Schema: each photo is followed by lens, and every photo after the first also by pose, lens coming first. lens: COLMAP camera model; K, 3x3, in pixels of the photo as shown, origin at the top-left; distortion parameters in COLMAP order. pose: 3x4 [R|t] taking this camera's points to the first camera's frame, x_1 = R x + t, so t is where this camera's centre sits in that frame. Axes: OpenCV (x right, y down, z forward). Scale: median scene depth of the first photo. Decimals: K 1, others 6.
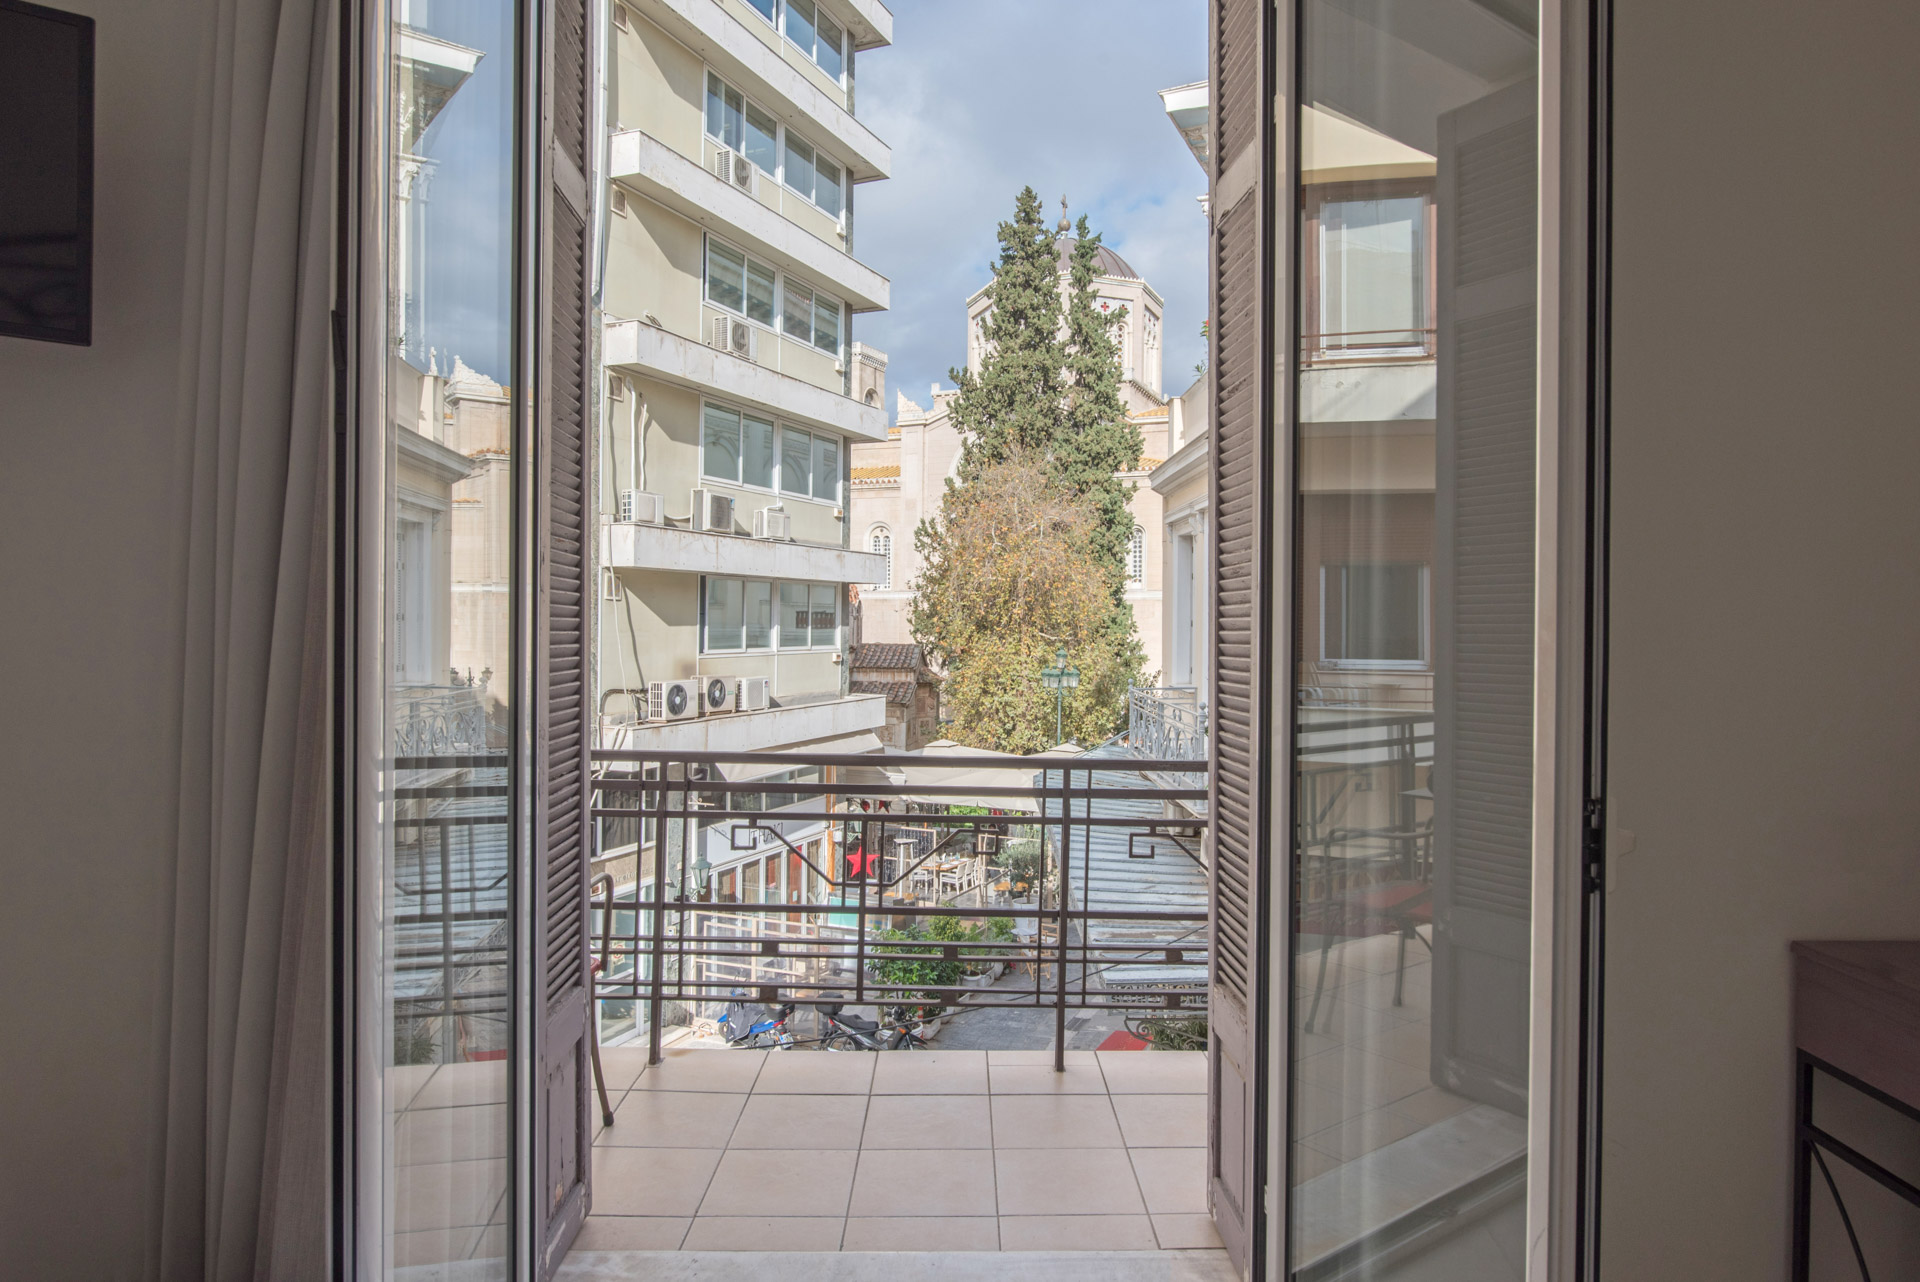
lens RADIAL K [[1137.5, 0, 958.4], [0, 1137.5, 623.6], [0, 0, 1]] dist [-0.025797, -0.001117]
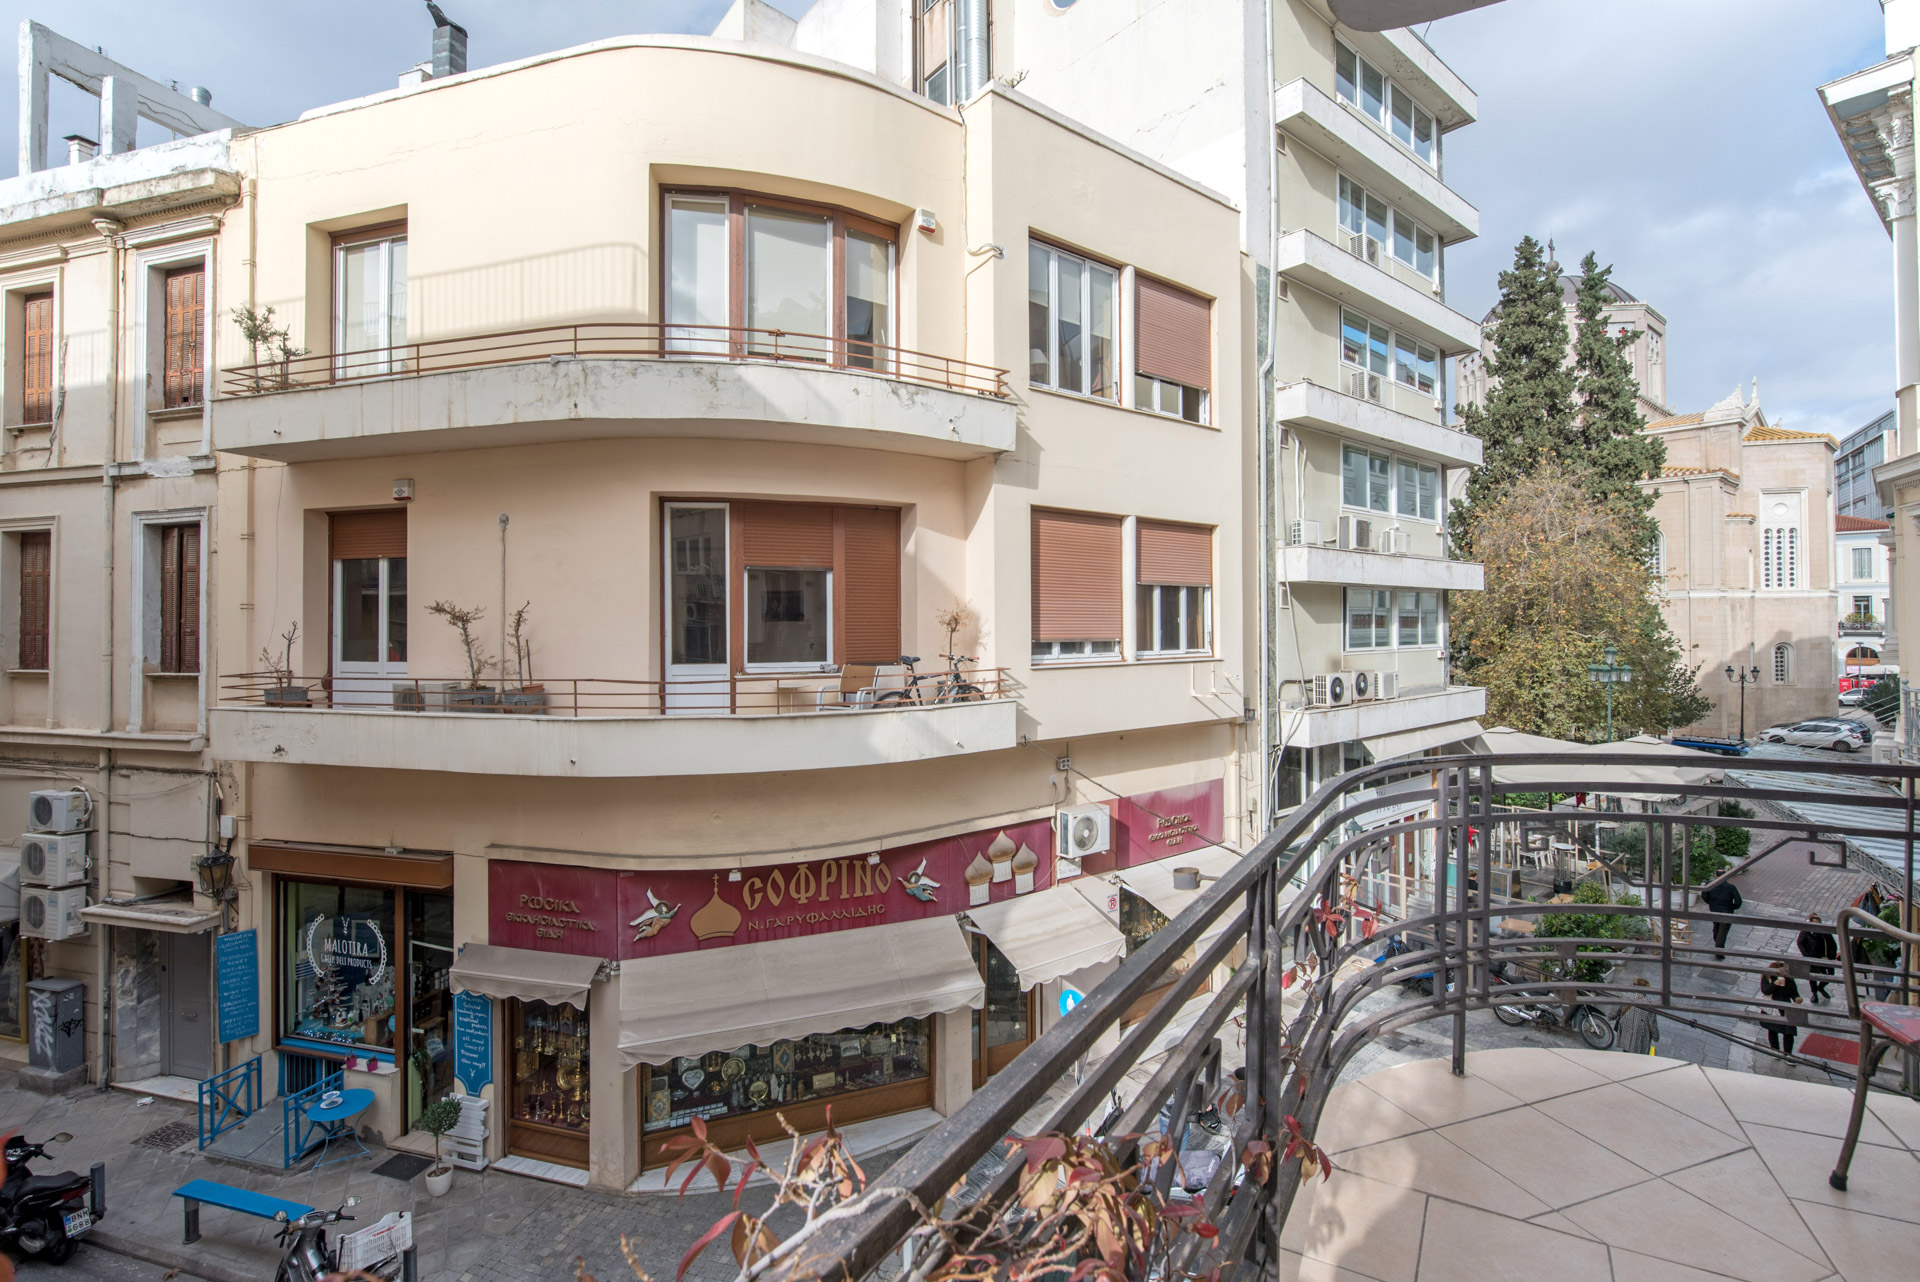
lens RADIAL K [[837.1, 0, 950.1], [0, 837.1, 606.5], [0, 0, 1]] dist [-0.012343, -0.003905]
pose [[0.879441, -0.014175, -0.475796, -0.142181], [0.004625, 0.999764, -0.021238, -0.002679], [0.475985, 0.016477, 0.879299, 0.012619]]
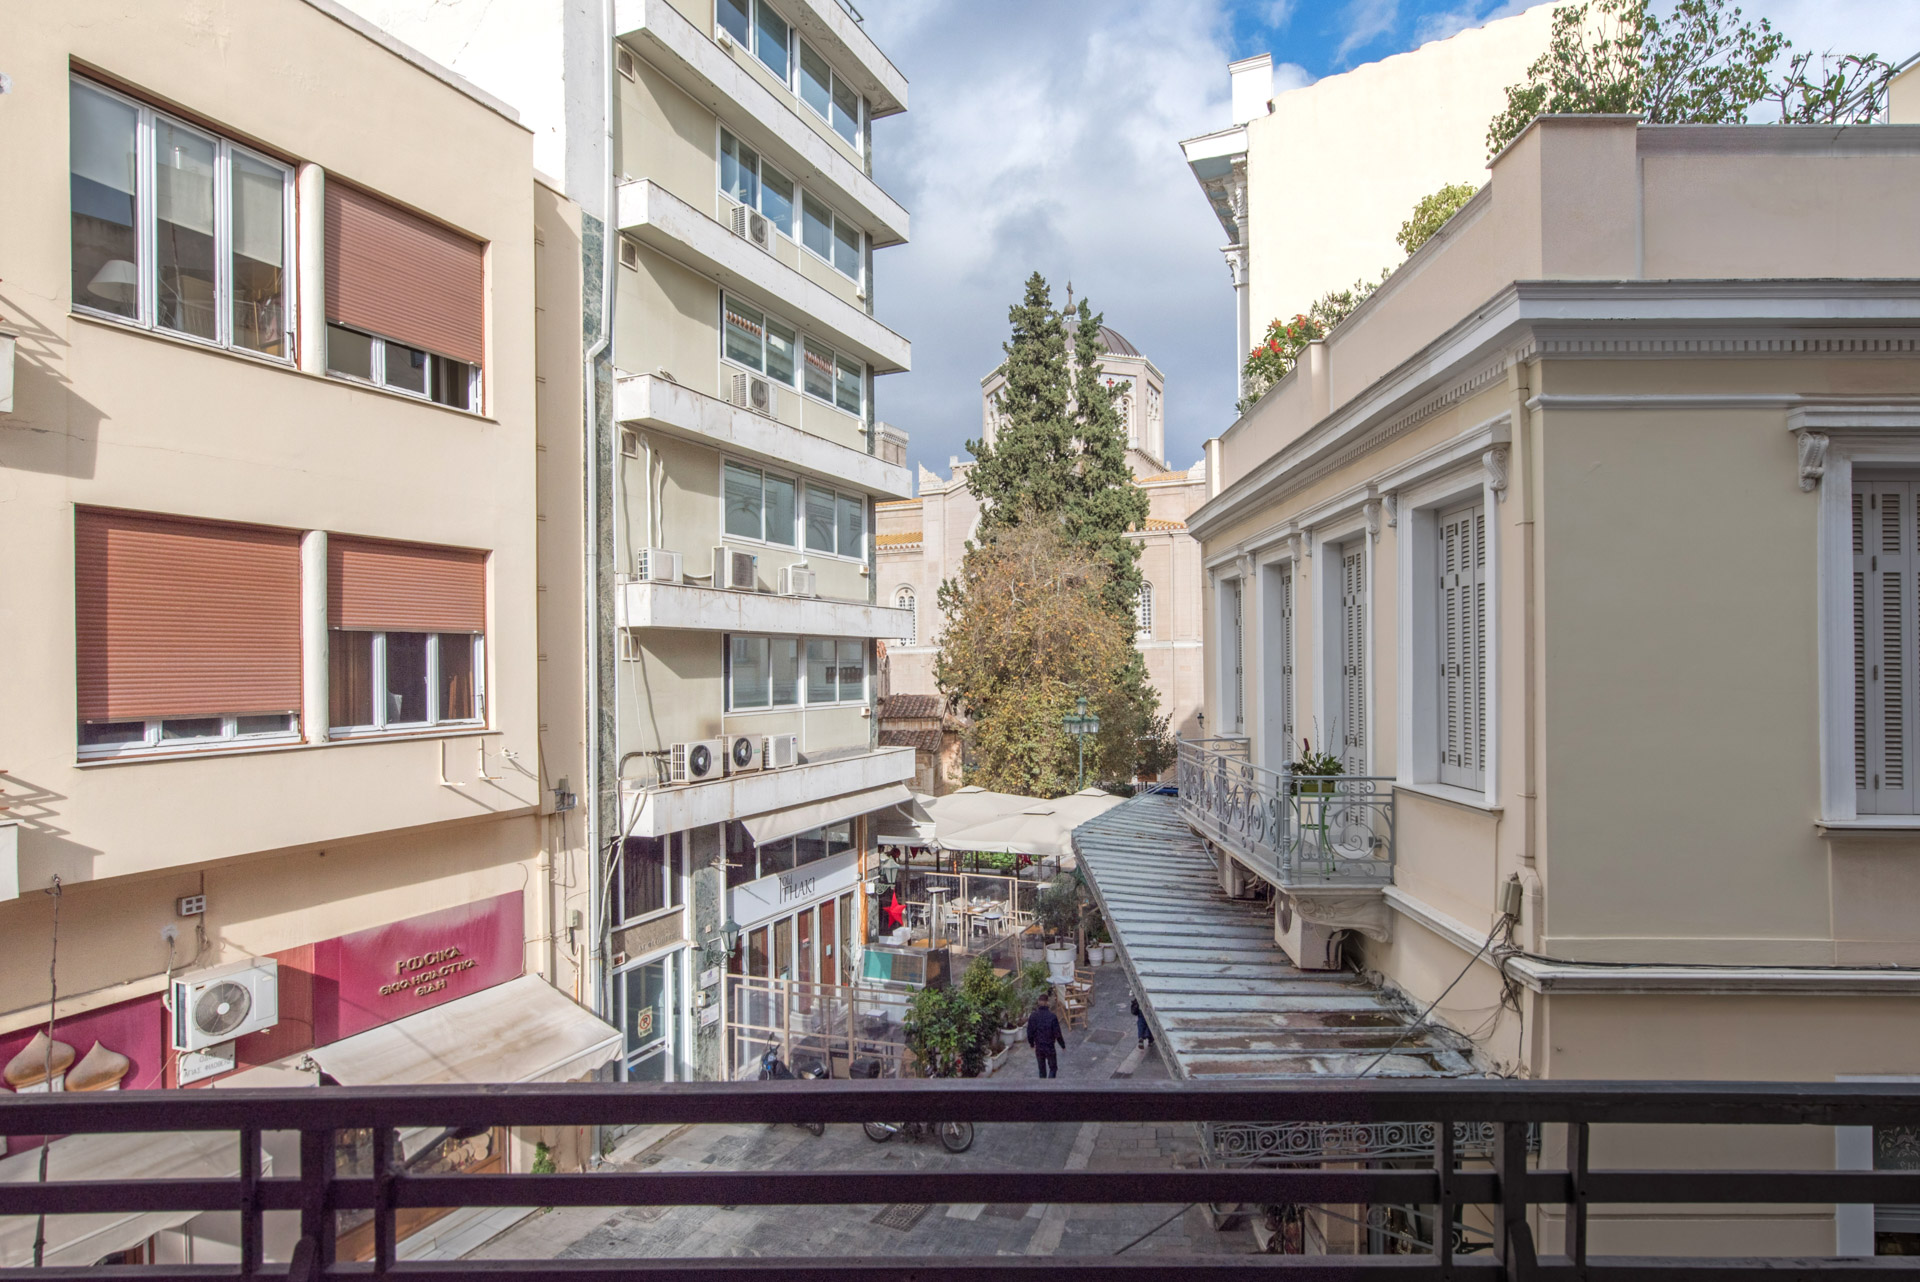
lens RADIAL K [[996.8, 0, 977.6], [0, 996.8, 673.3], [0, 0, 1]] dist [-0.025683, -0.000541]
pose [[0.999771, -0.021306, -0.001820, -0.004183], [0.021307, 0.999773, 0.000911, -0.003510], [0.001801, -0.000949, 0.999998, 0.109245]]
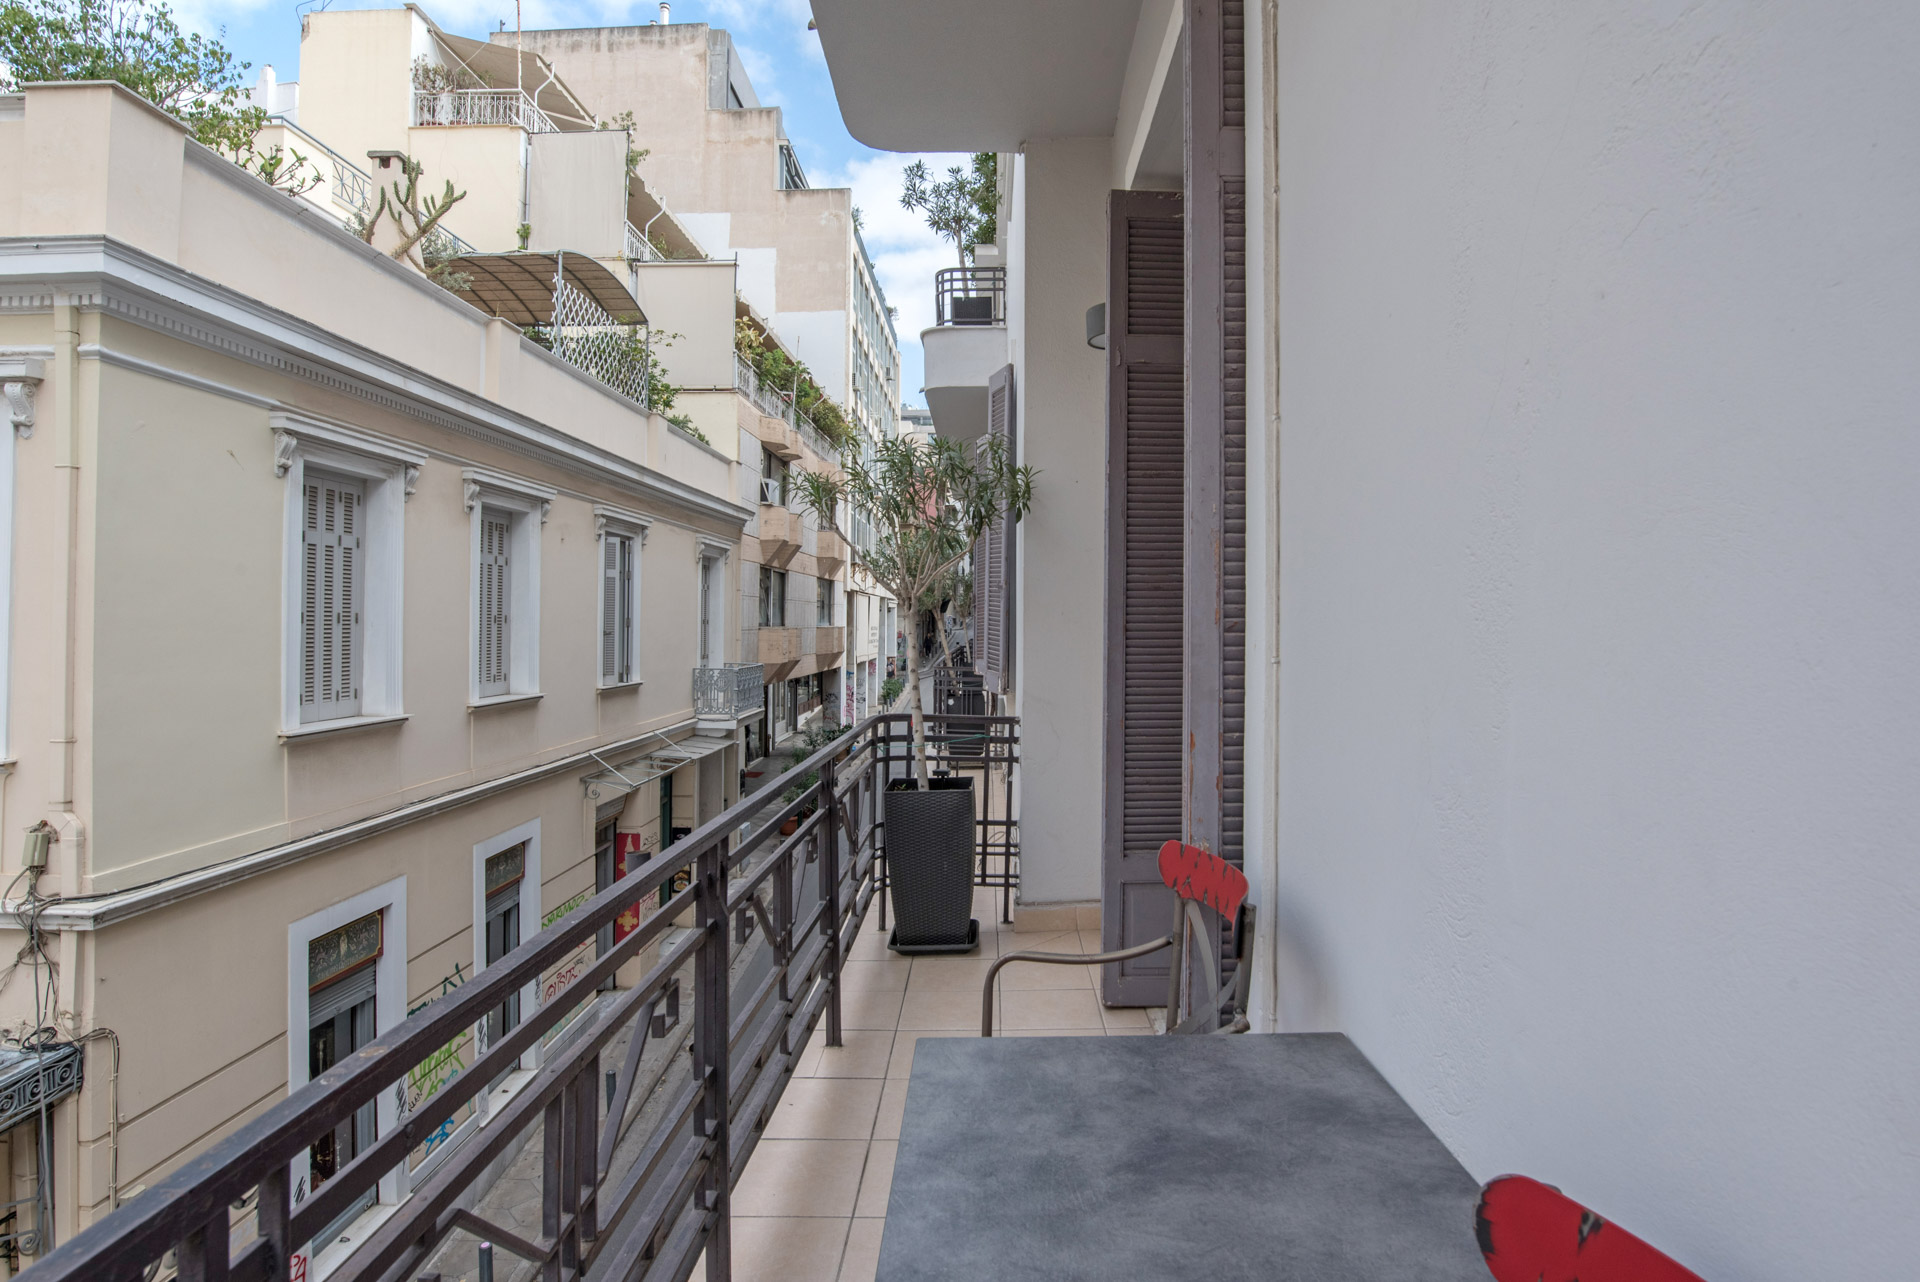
lens RADIAL K [[996.8, 0, 1000.4], [0, 996.8, 606.6], [0, 0, 1]] dist [-0.025683, -0.000541]
pose [[0.012813, 0.008332, 0.999883, -0.113748], [-0.003227, 0.999960, -0.008291, -0.000995], [-0.999913, -0.003120, 0.012840, 0.119469]]
